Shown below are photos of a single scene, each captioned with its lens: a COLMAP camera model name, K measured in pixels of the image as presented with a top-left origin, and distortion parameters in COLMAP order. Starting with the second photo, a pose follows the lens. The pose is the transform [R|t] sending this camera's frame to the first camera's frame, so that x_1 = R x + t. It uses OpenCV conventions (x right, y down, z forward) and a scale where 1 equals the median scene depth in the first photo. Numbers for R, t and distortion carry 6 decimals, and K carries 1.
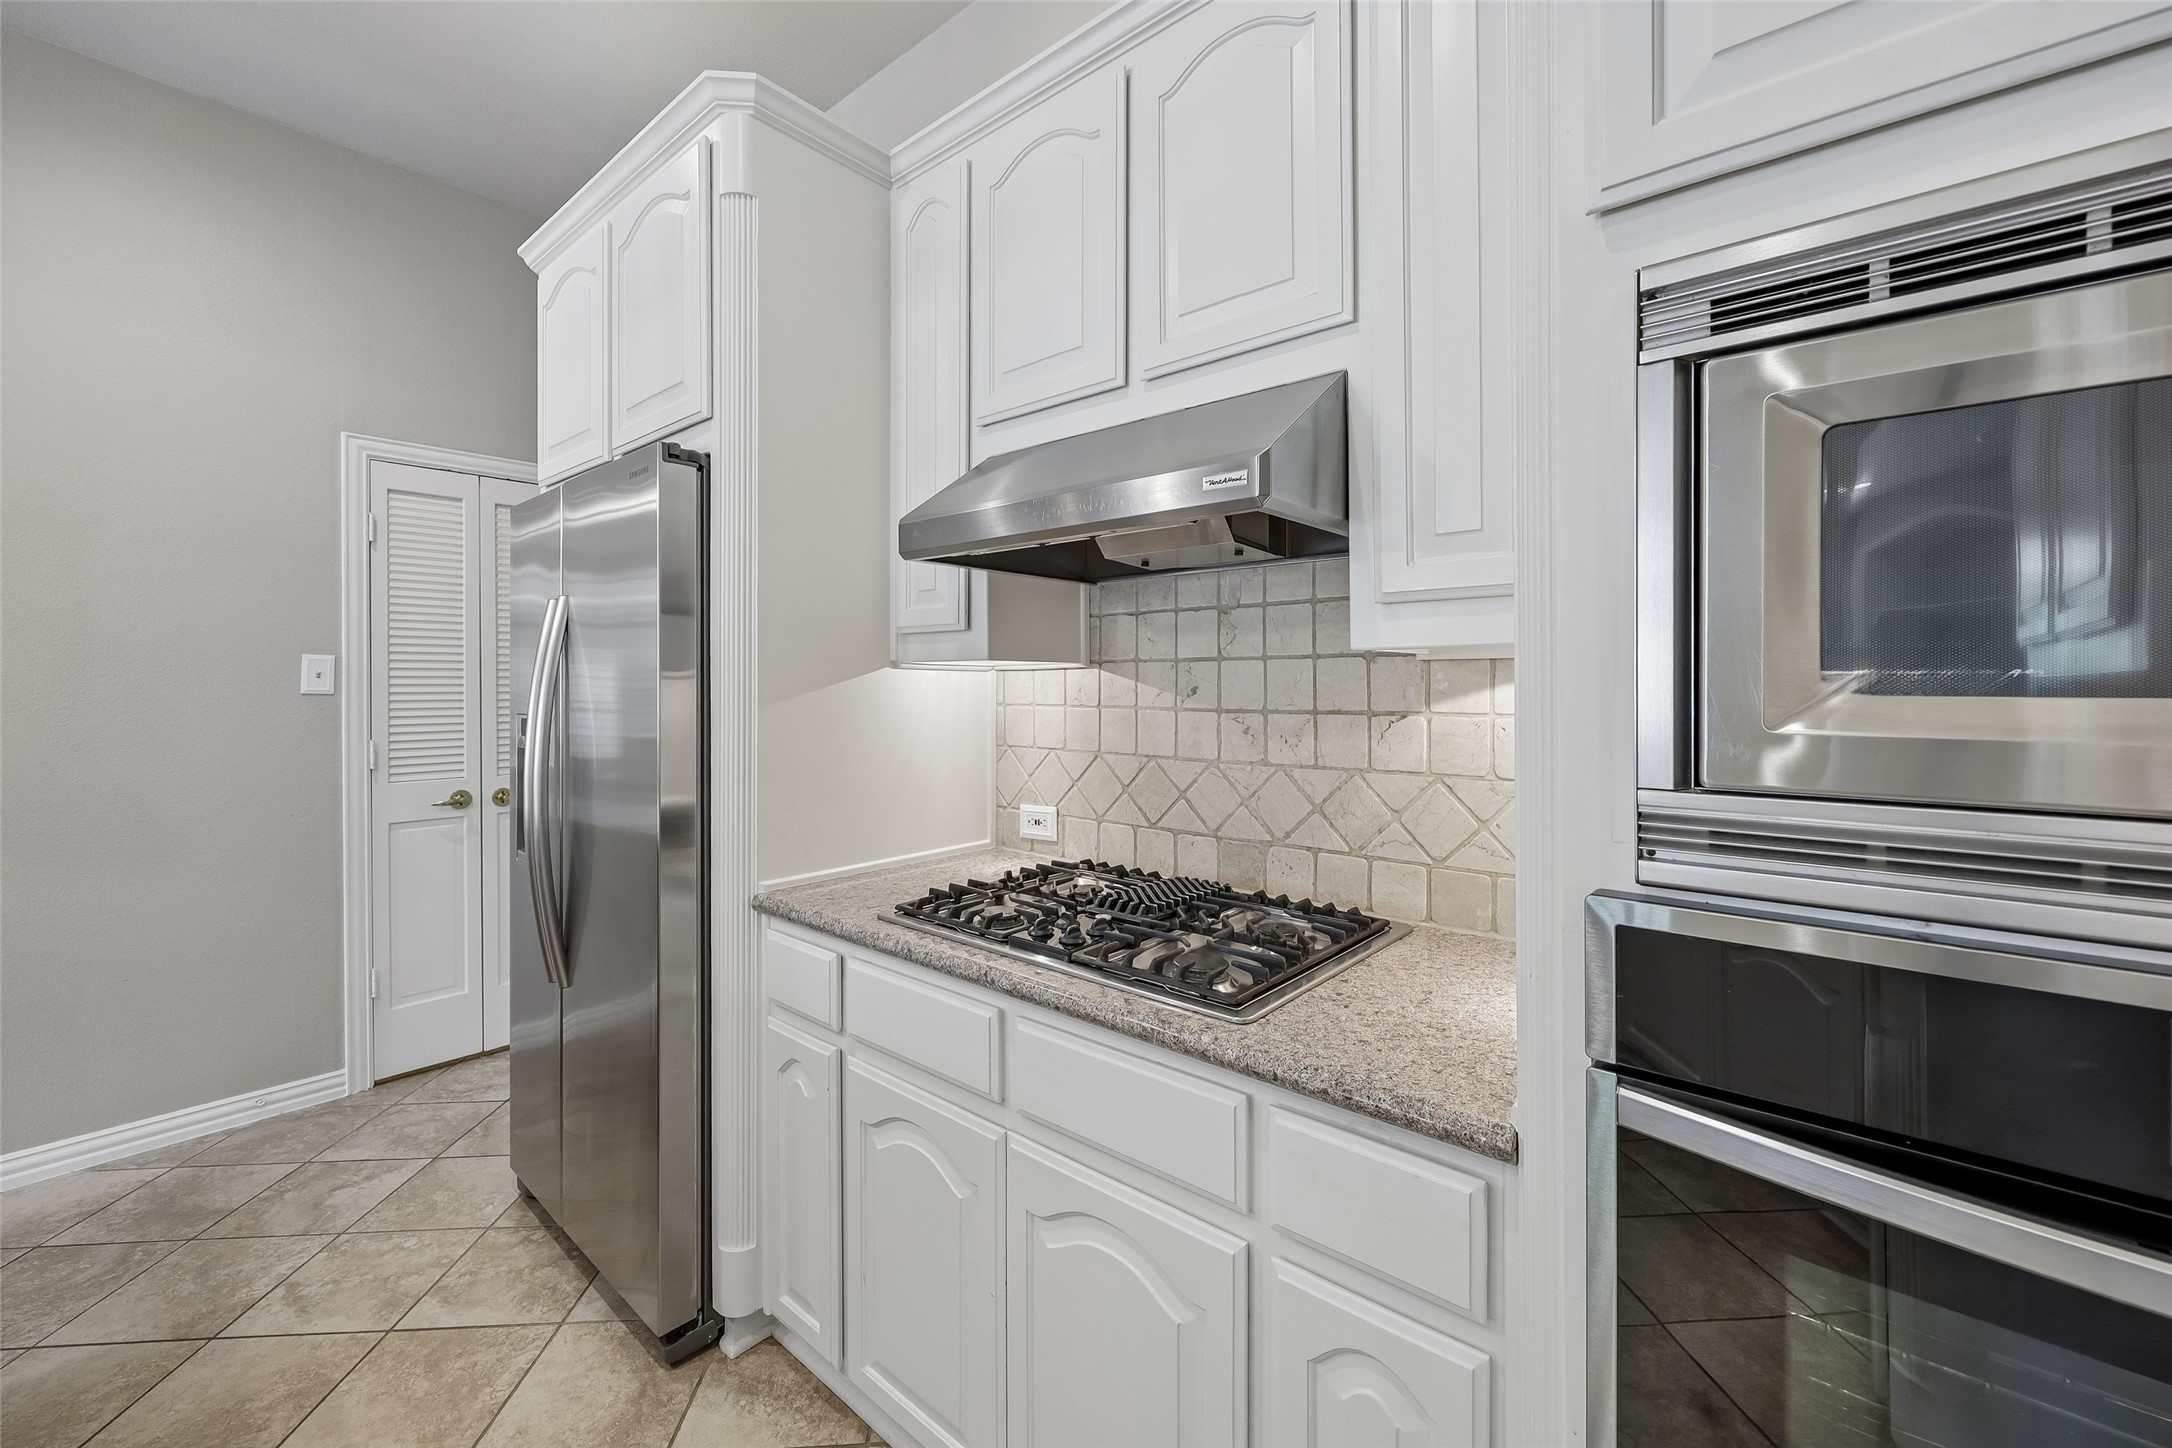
lens RADIAL K [[890.4, 0, 1088.1], [0, 890.4, 686.9], [0, 0, 1]] dist [0.000274, 0.000059]
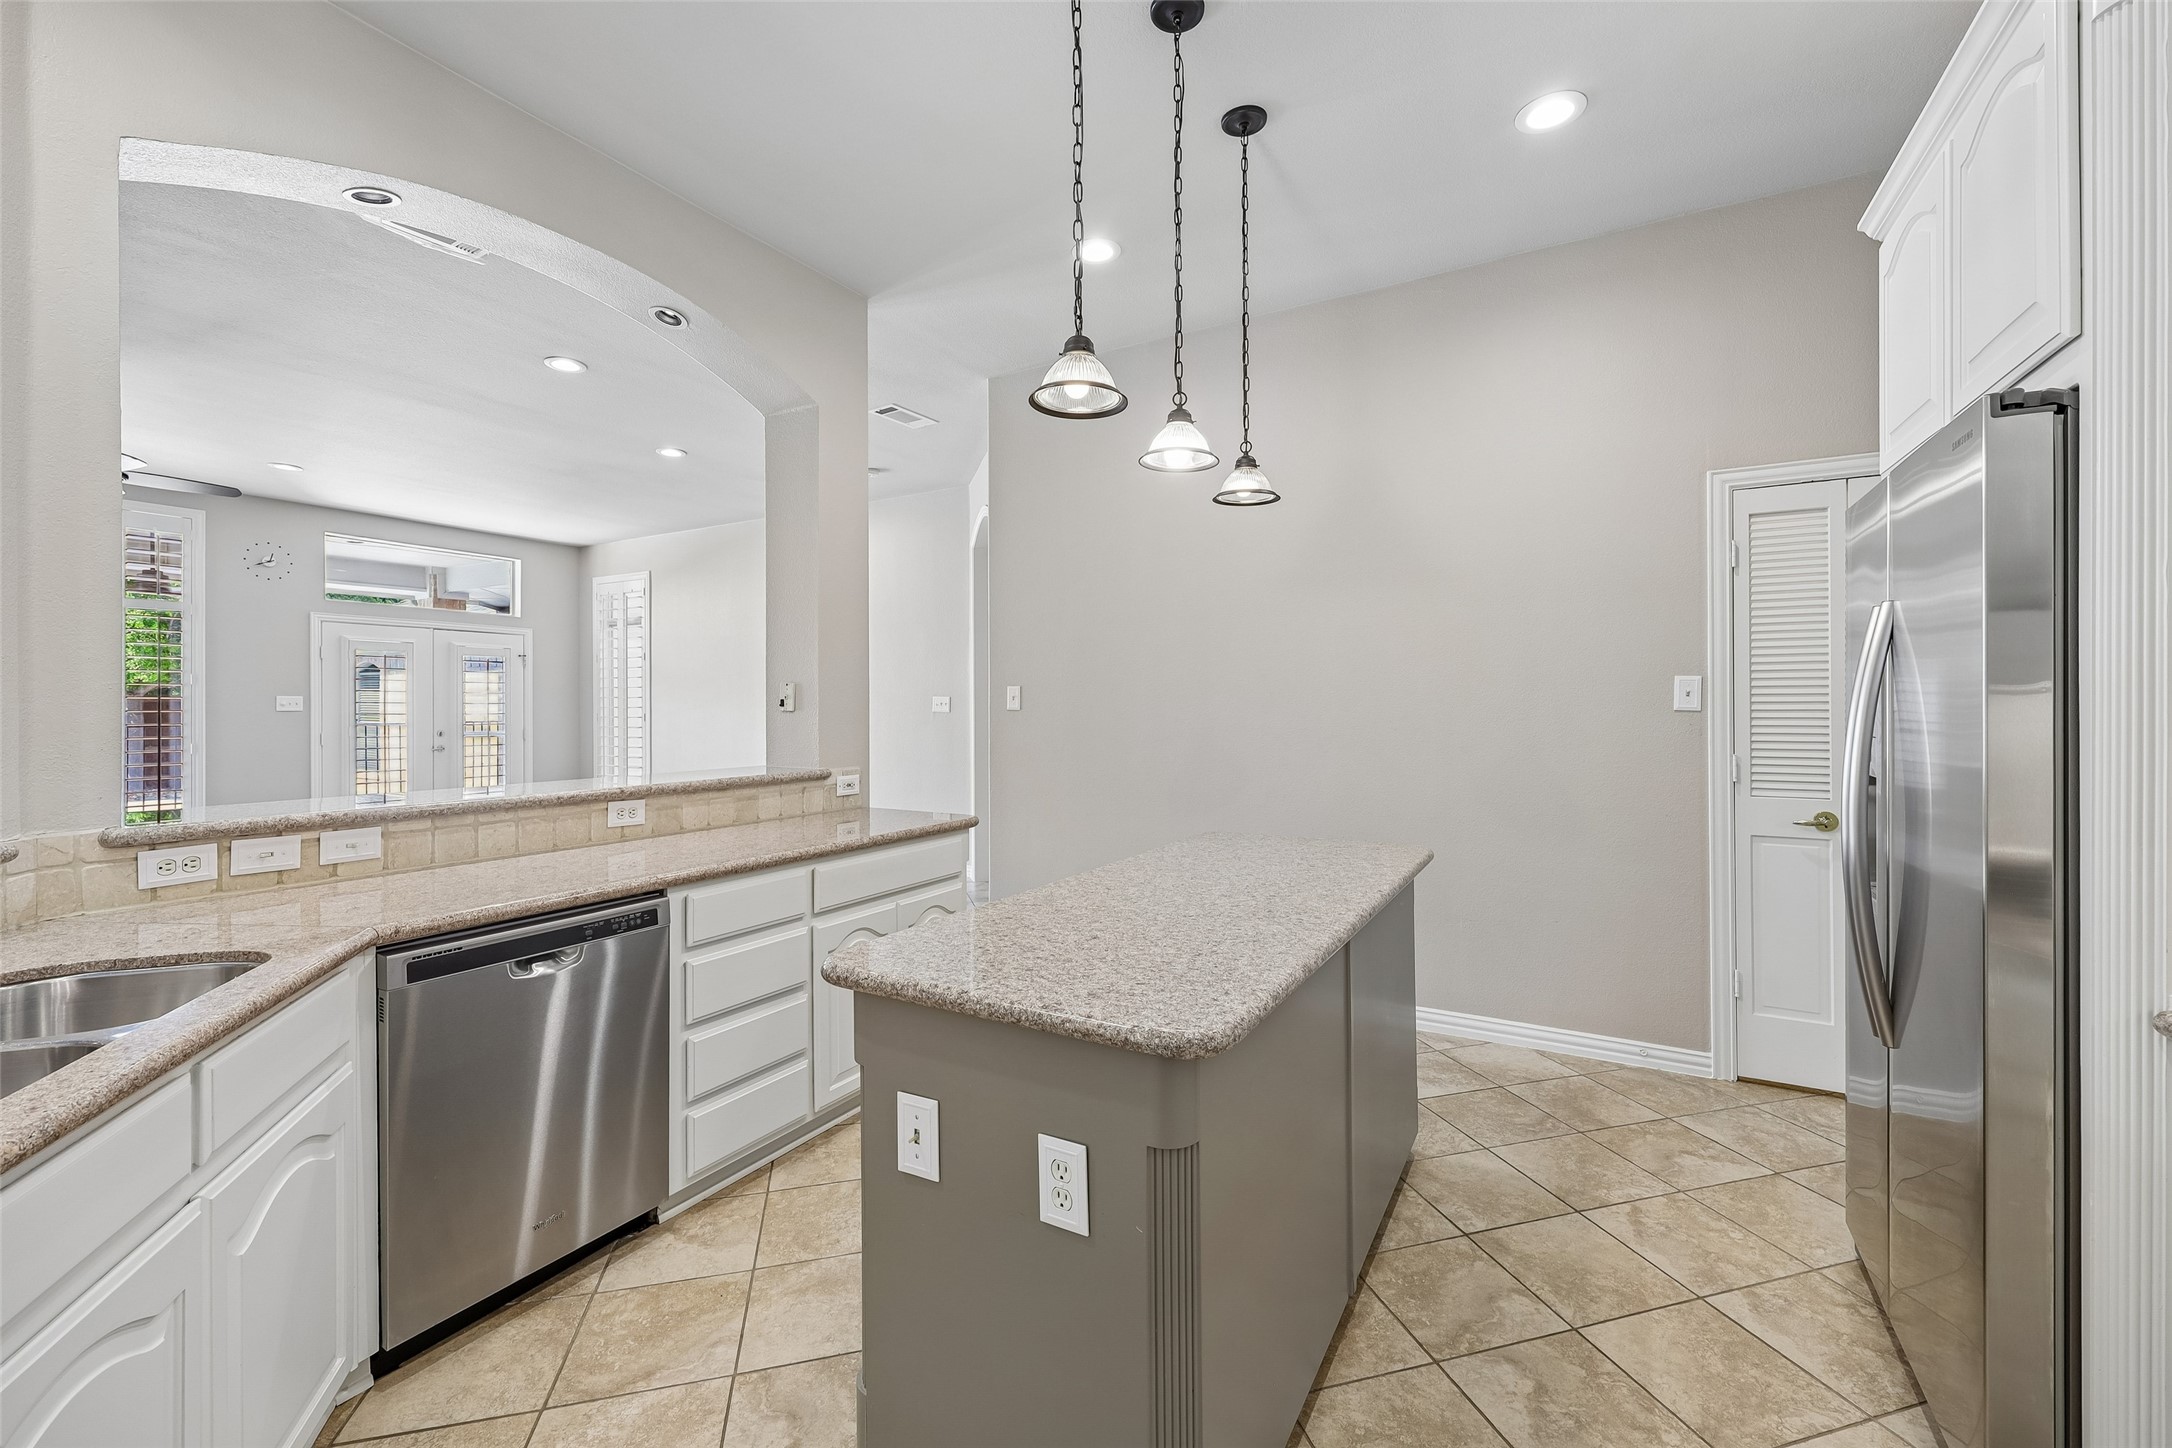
lens RADIAL K [[879.9, 0, 1085.7], [0, 879.9, 708.7], [0, 0, 1]] dist [0.000503, 0.000178]
pose [[0.195691, 0.005721, -0.980649, 0.103445], [-0.000525, 0.999983, 0.005729, -0.000252], [0.980665, -0.000607, 0.195691, 0.049958]]
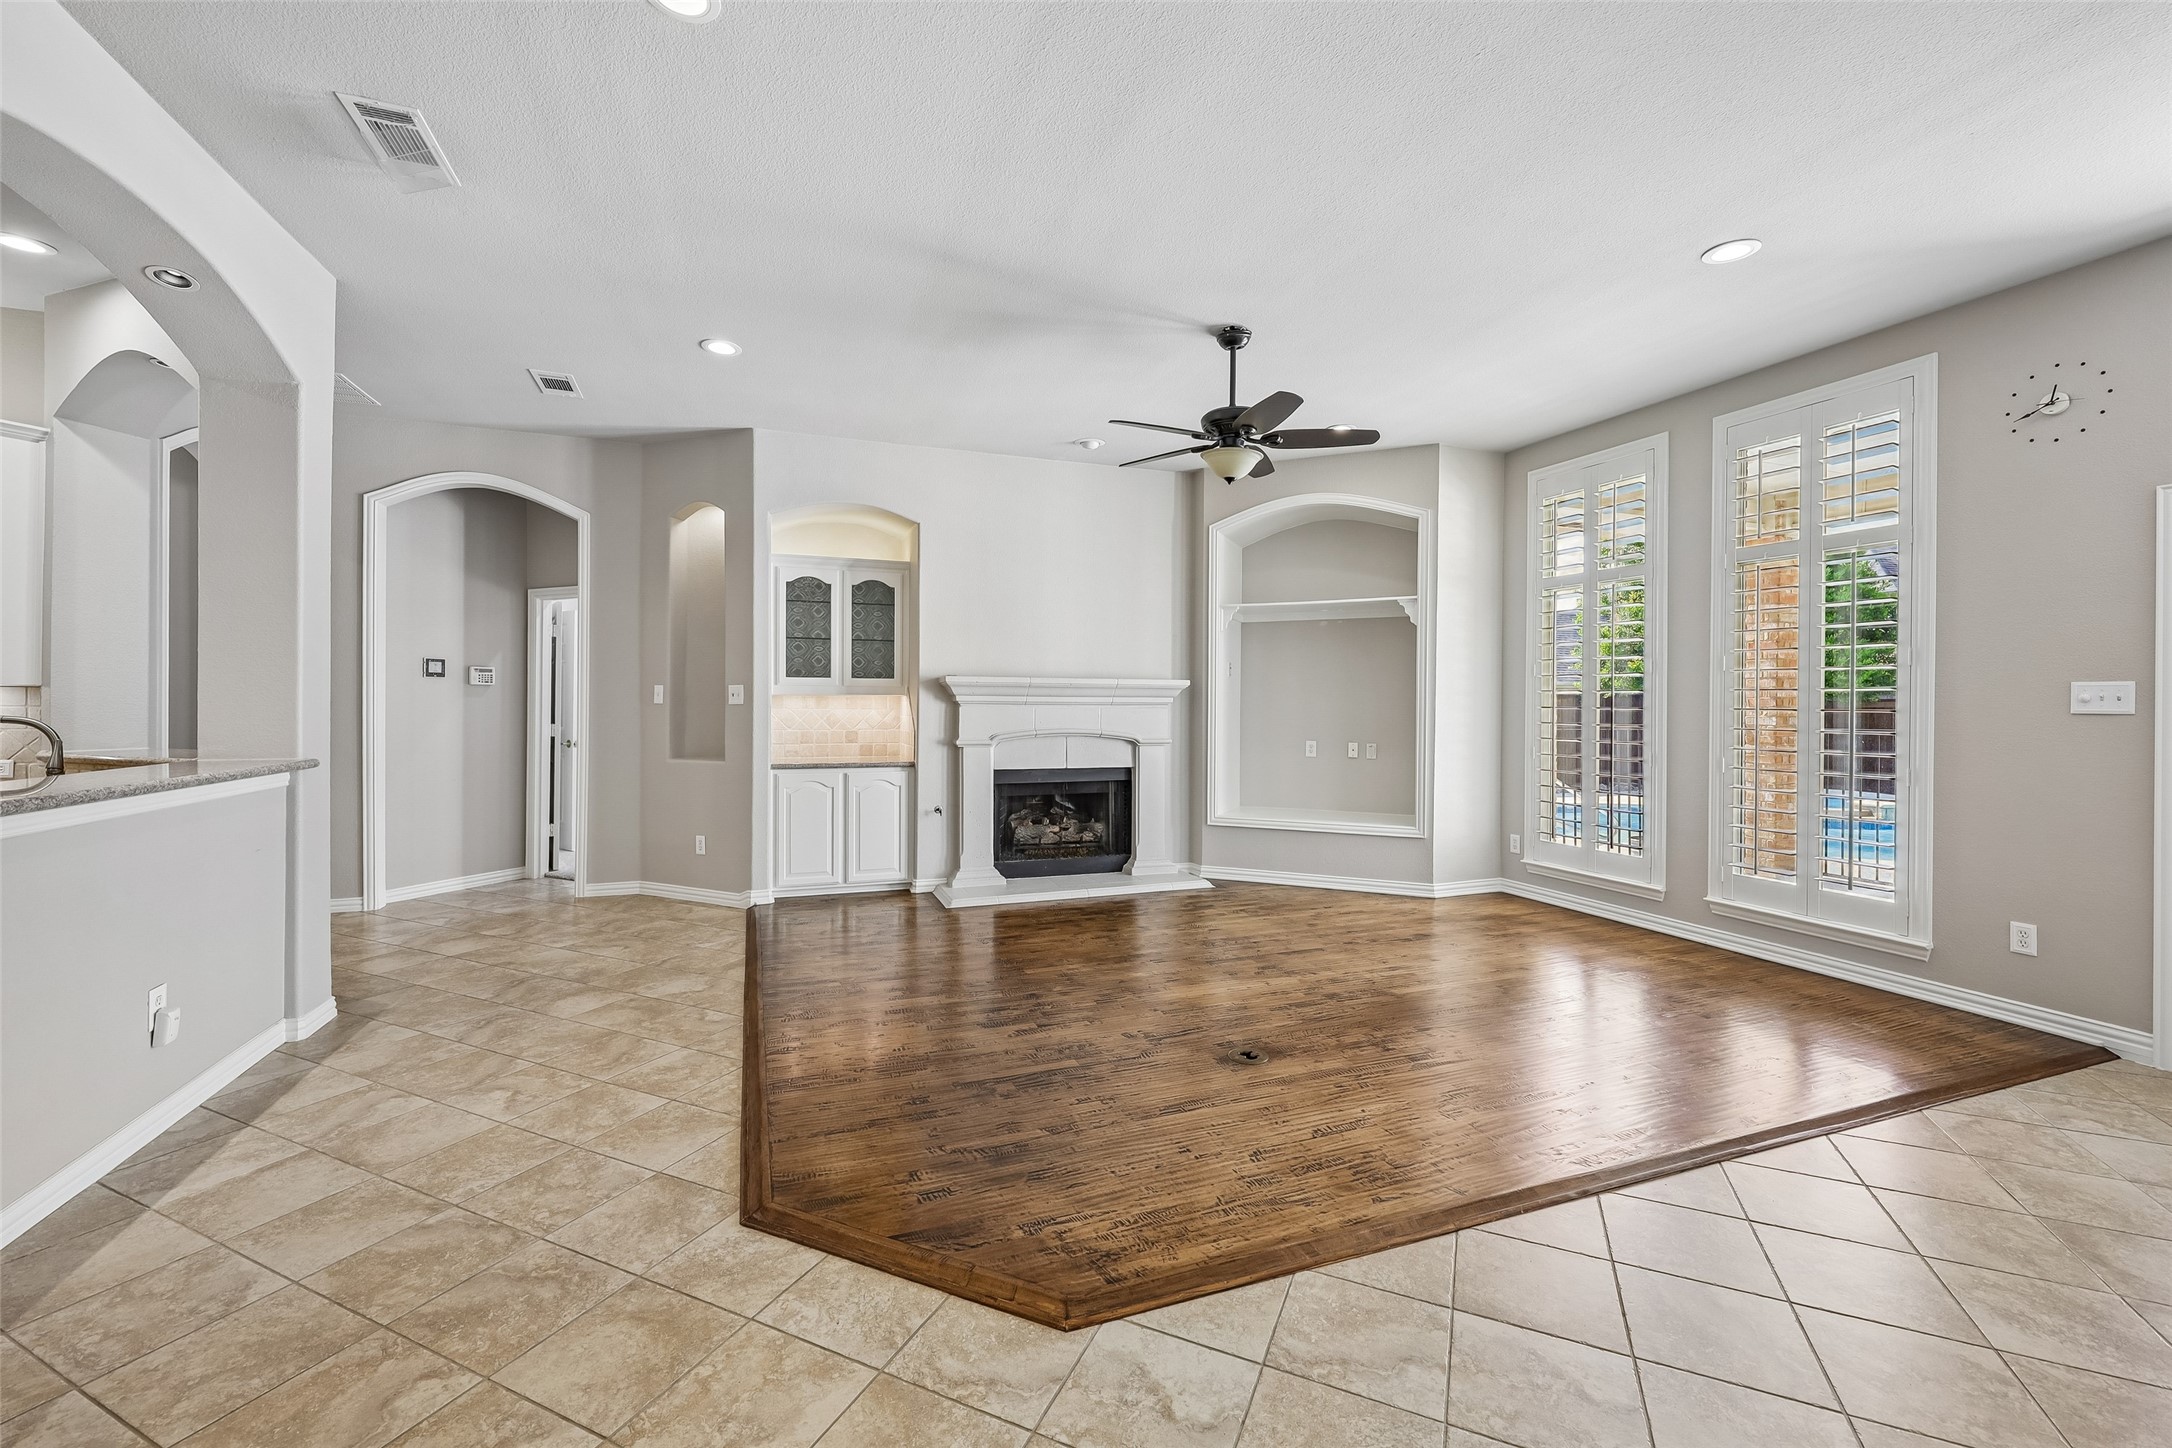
lens RADIAL K [[889.4, 0, 1086.2], [0, 889.4, 703.9], [0, 0, 1]] dist [-0.000466, 0.000103]
pose [[-0.881718, -0.002752, 0.471768, -3.167989], [-0.003130, 0.999995, -0.000016, 0.019203], [-0.471766, -0.001491, -0.881723, -0.071136]]
